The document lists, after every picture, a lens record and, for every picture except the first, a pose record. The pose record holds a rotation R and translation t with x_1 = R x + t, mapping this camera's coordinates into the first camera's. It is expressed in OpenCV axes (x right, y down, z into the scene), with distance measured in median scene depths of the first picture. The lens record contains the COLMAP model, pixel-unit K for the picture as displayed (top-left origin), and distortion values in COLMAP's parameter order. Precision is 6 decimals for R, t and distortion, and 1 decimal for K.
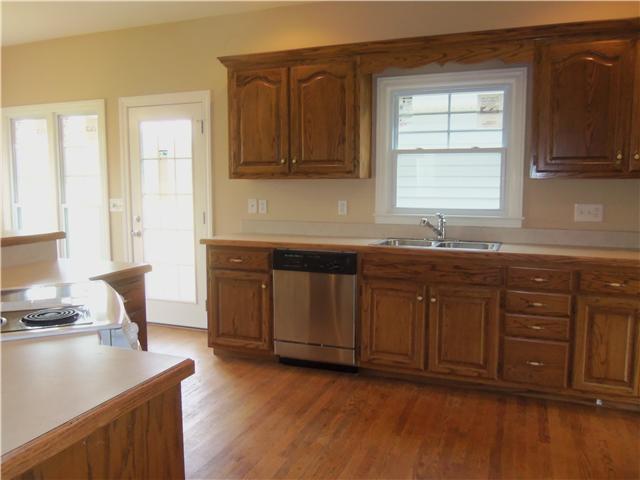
lens RADIAL K [[540.1, 0, 318.2], [0, 540.1, 241.6], [0, 0, 1]] dist [-0.025236, 0.004296]
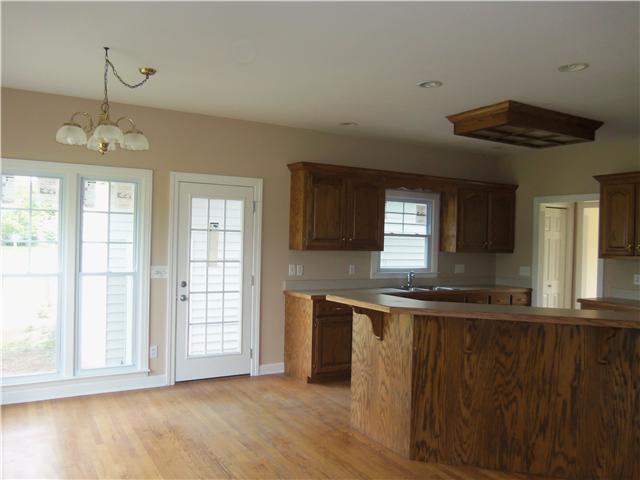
lens RADIAL K [[540.1, 0, 318.1], [0, 540.1, 239.6], [0, 0, 1]] dist [-0.025236, 0.004296]
pose [[0.614984, 0.017184, 0.788352, -1.226494], [0.062465, 0.995559, -0.070429, -0.046343], [-0.786061, 0.092557, 0.611180, 0.149014]]
